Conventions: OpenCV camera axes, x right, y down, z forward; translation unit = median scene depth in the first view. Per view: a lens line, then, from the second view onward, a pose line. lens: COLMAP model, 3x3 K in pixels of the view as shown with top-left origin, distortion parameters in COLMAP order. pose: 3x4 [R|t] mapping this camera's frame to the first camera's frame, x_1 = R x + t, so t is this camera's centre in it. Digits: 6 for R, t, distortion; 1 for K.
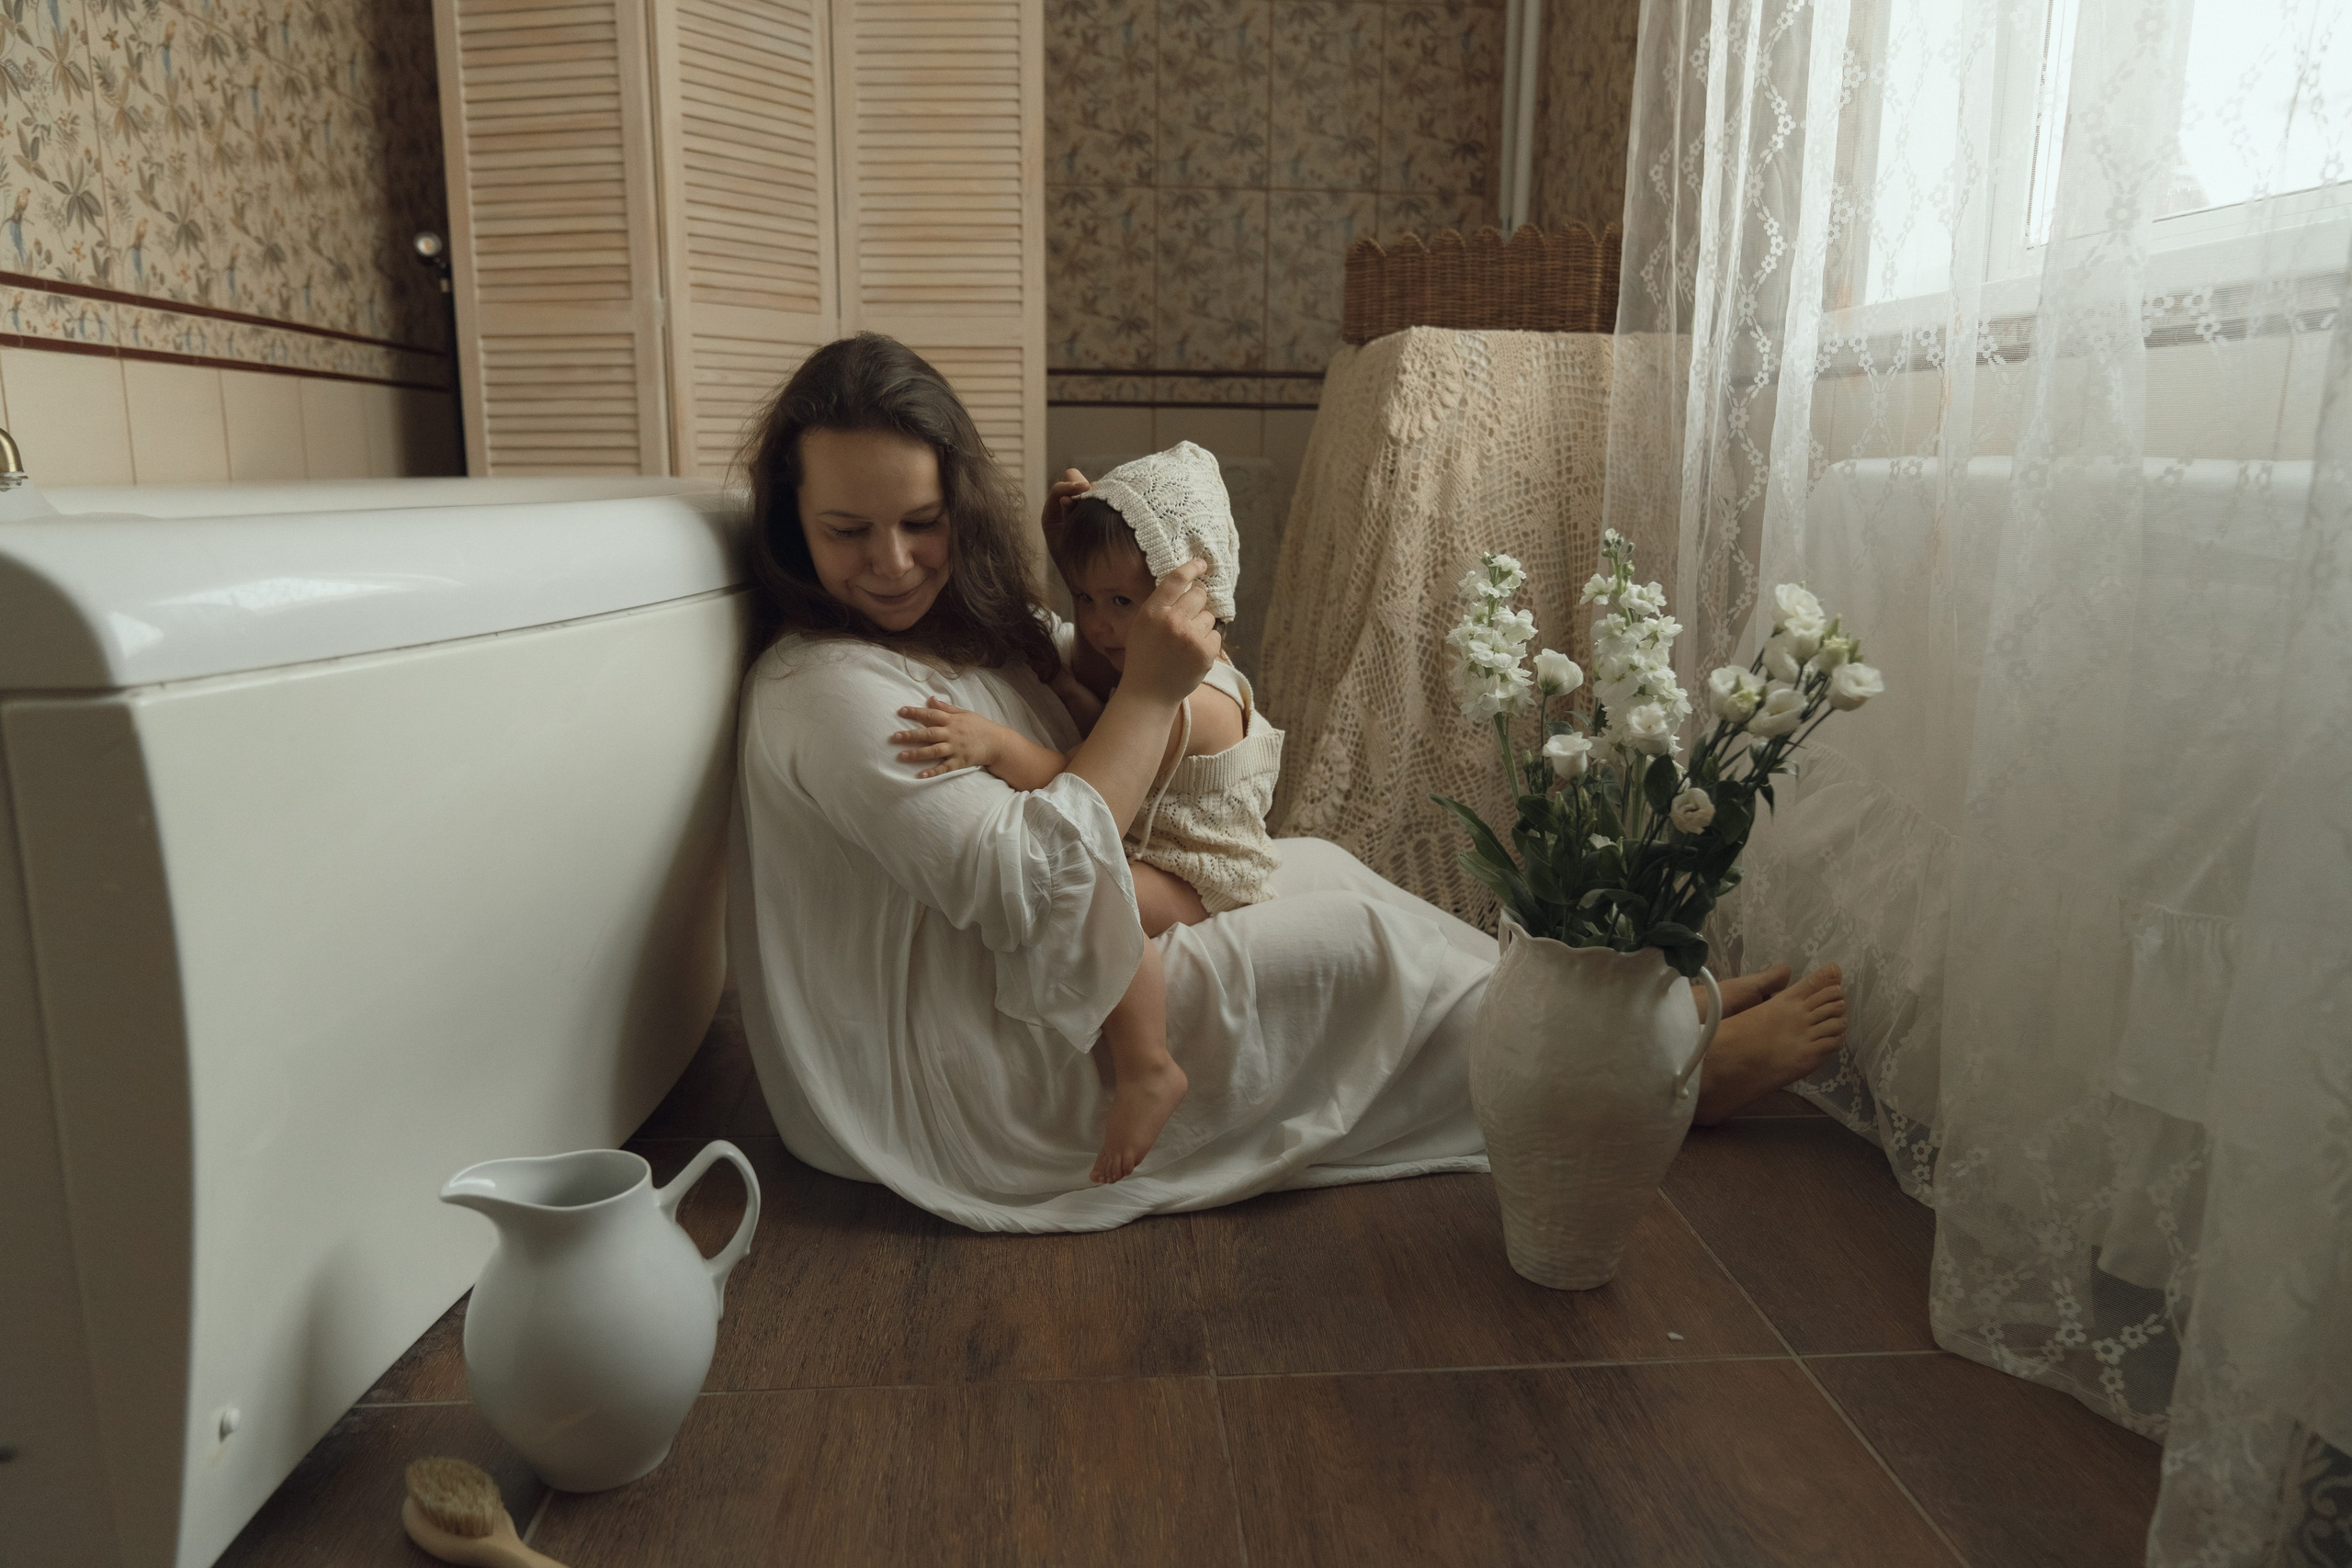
lens RADIAL K [[1579.7, 0, 1164.0], [0, 1579.7, 778.0], [0, 0, 1]] dist [-0.027402, 0.011657]
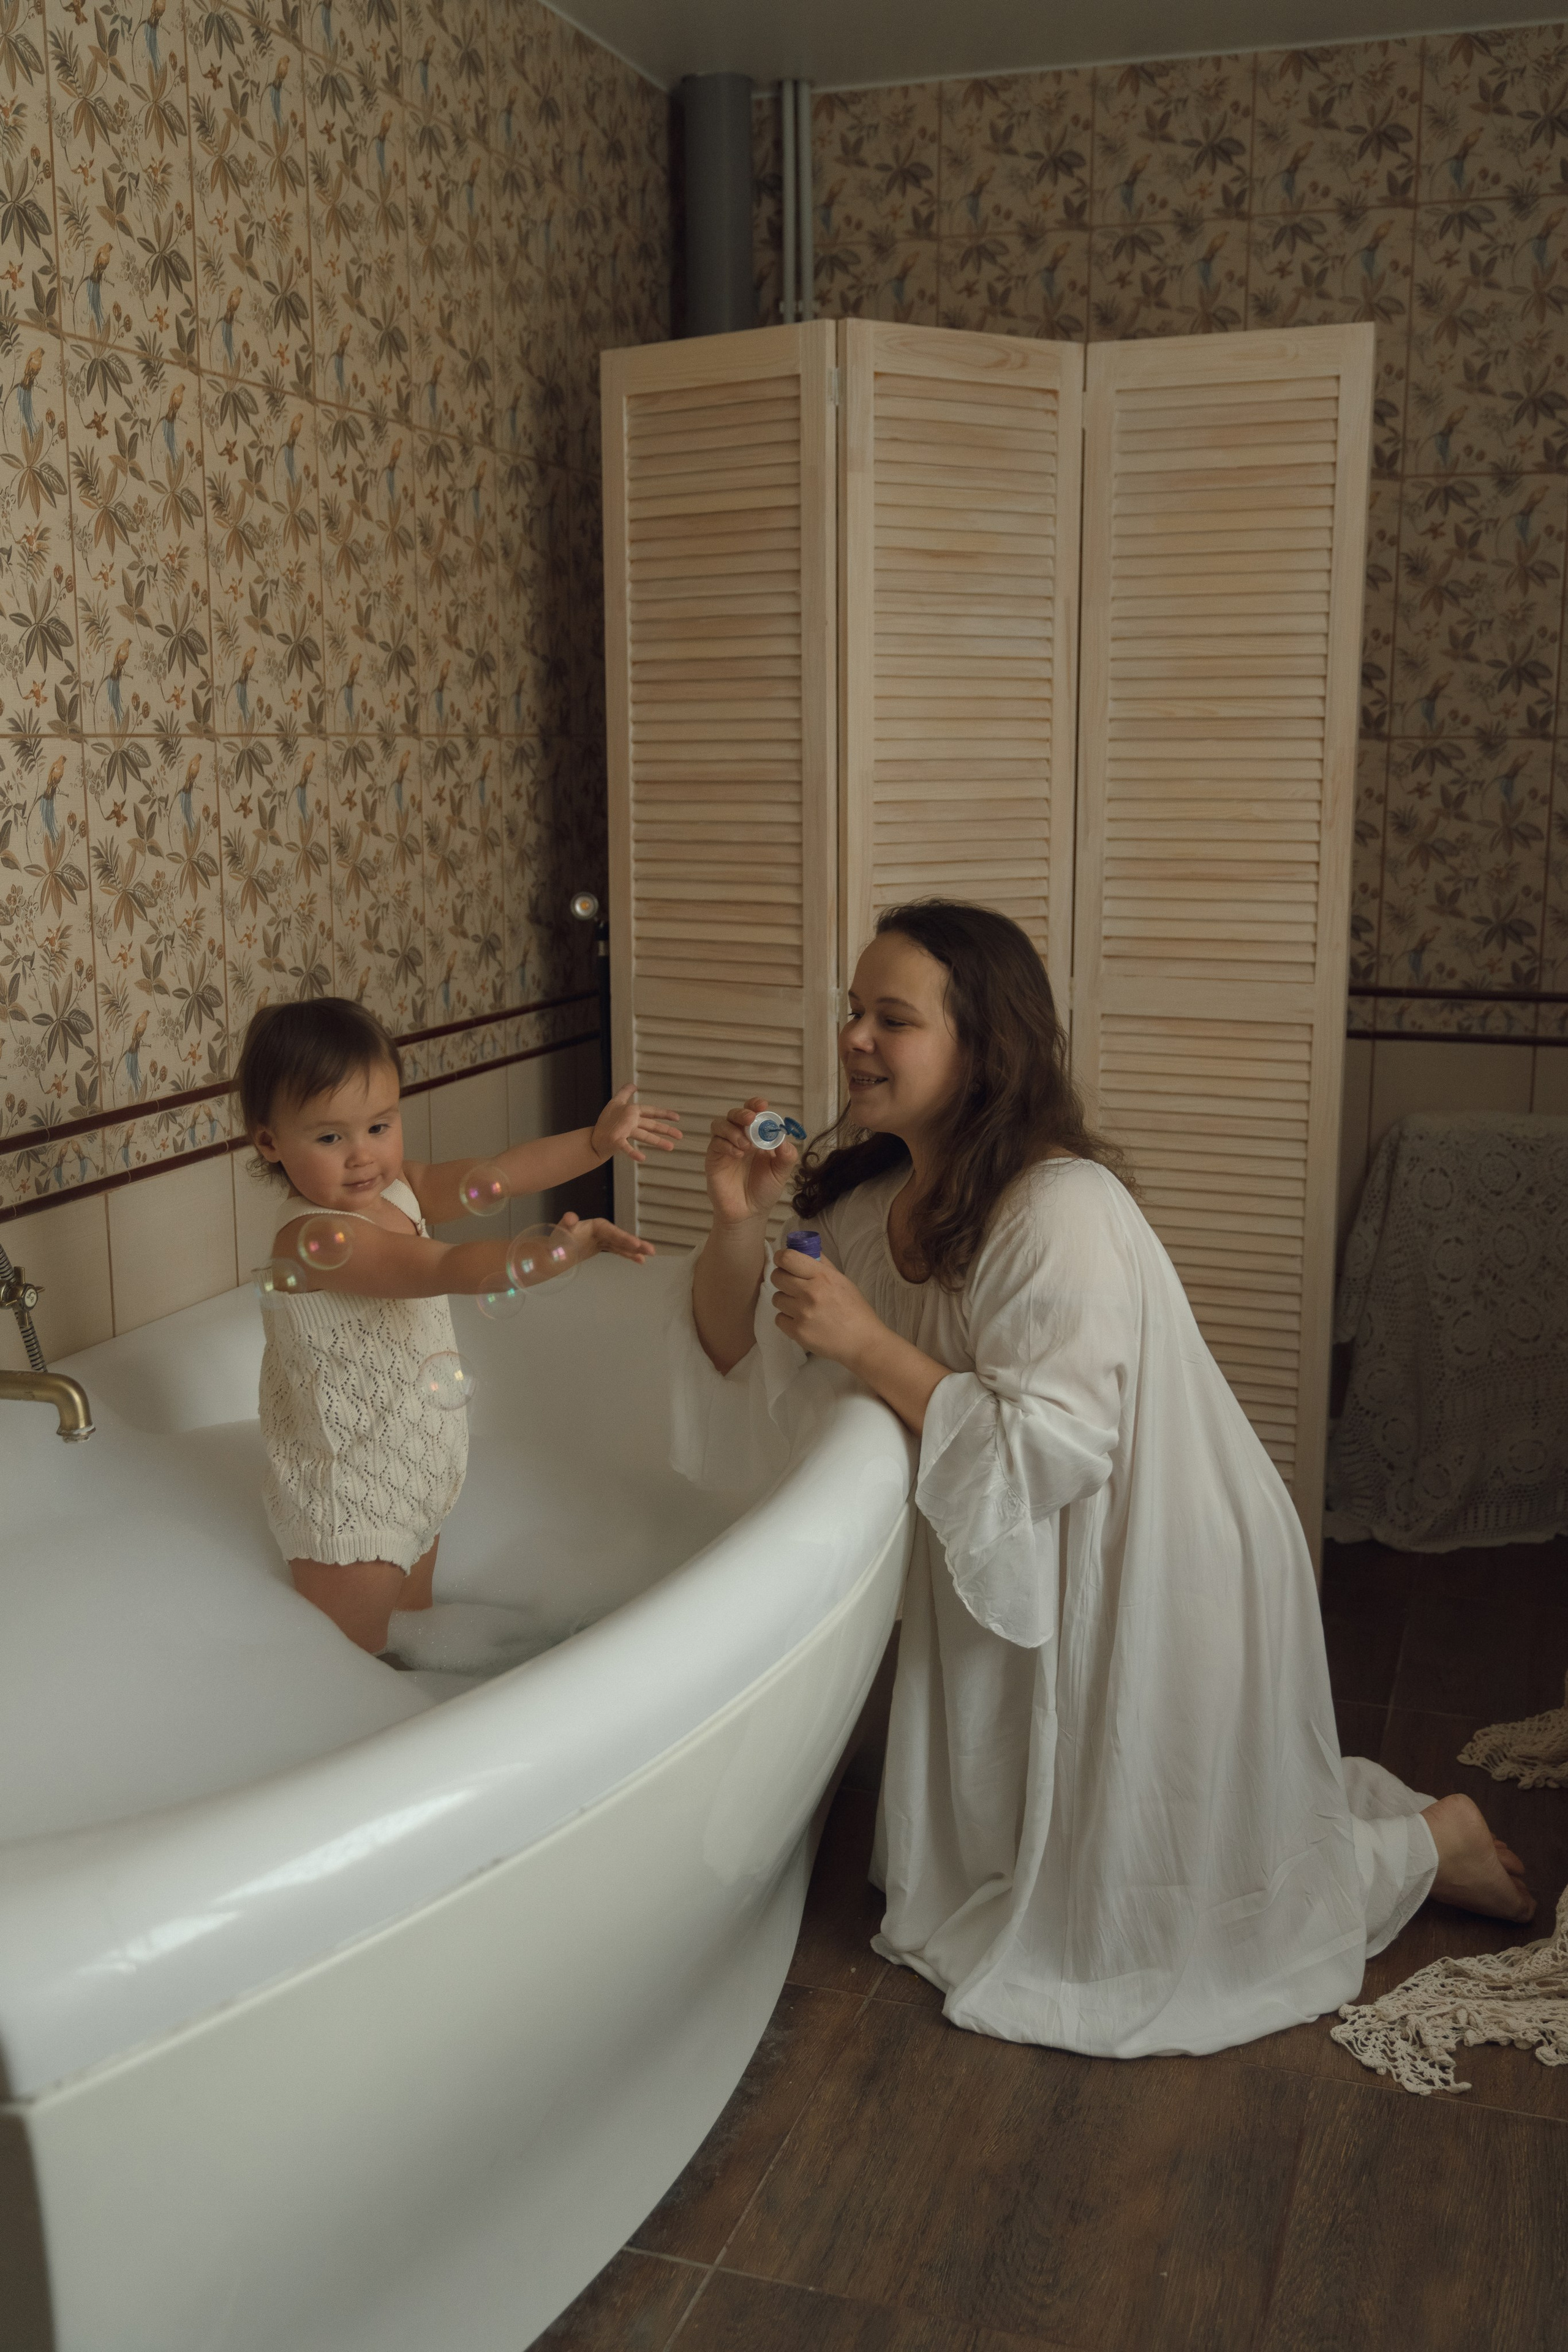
lens RADIAL K [[2259.1, 0, 762.5], [0, 2259.1, 1172.7], [0, 0, 1]] dist [-0.022657, 0.000000]
pose [[0.916550, 0.062851, -0.394949, 0.101185], [-0.069369, 0.997589, -0.002229, -0.199462], [0.393857, 0.029440, 0.918700, -0.065243]]
